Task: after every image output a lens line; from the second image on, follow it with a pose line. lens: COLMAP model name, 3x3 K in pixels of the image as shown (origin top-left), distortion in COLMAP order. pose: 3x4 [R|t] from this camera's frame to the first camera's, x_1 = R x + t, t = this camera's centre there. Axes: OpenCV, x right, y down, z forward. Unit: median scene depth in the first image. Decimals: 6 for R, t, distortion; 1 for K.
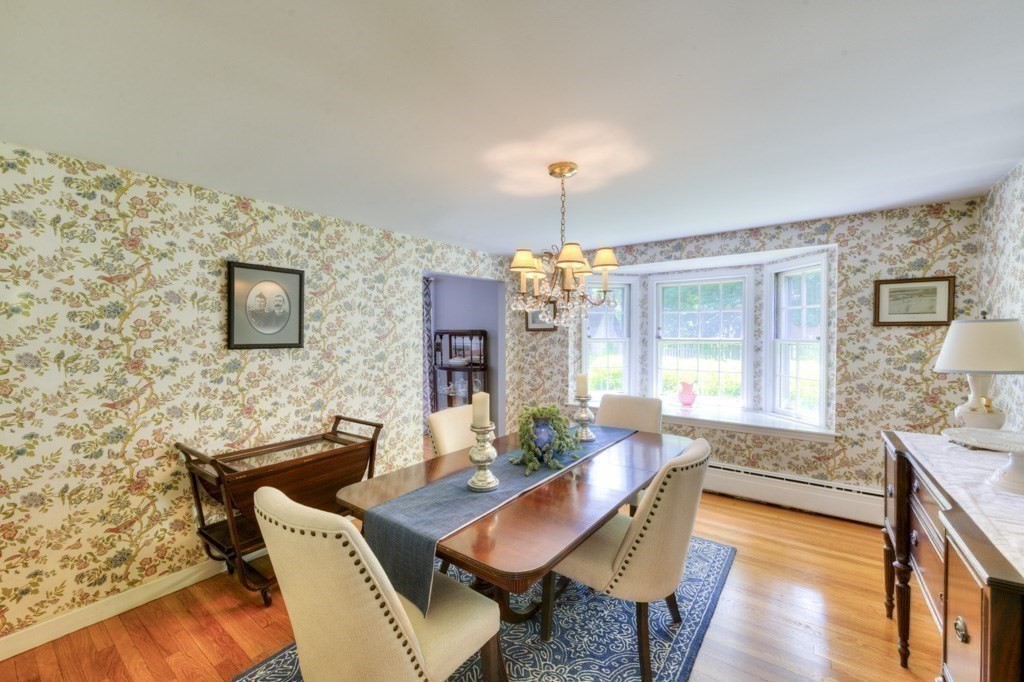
lens RADIAL K [[413.3, 0, 513.6], [0, 413.3, 340.3], [0, 0, 1]] dist [-0.000673, -0.000933]
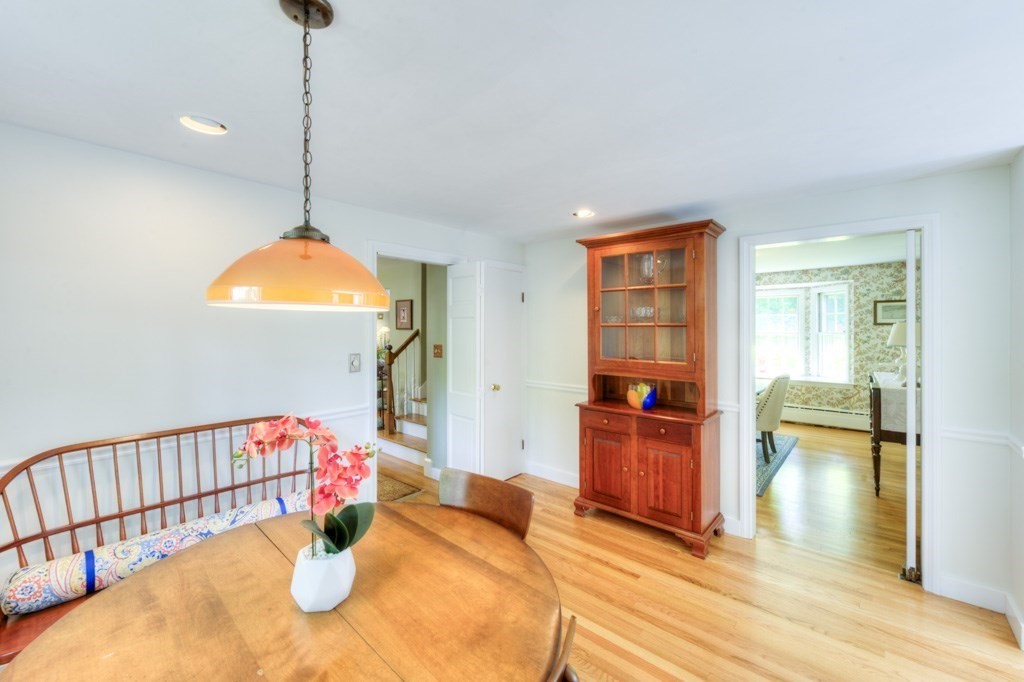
lens RADIAL K [[413.3, 0, 506.9], [0, 413.3, 325.9], [0, 0, 1]] dist [-0.000673, -0.000933]
pose [[0.996122, -0.002401, -0.087945, -0.586552], [0.000918, 0.999857, -0.016902, -0.000563], [0.087973, 0.016756, 0.995982, -0.955472]]
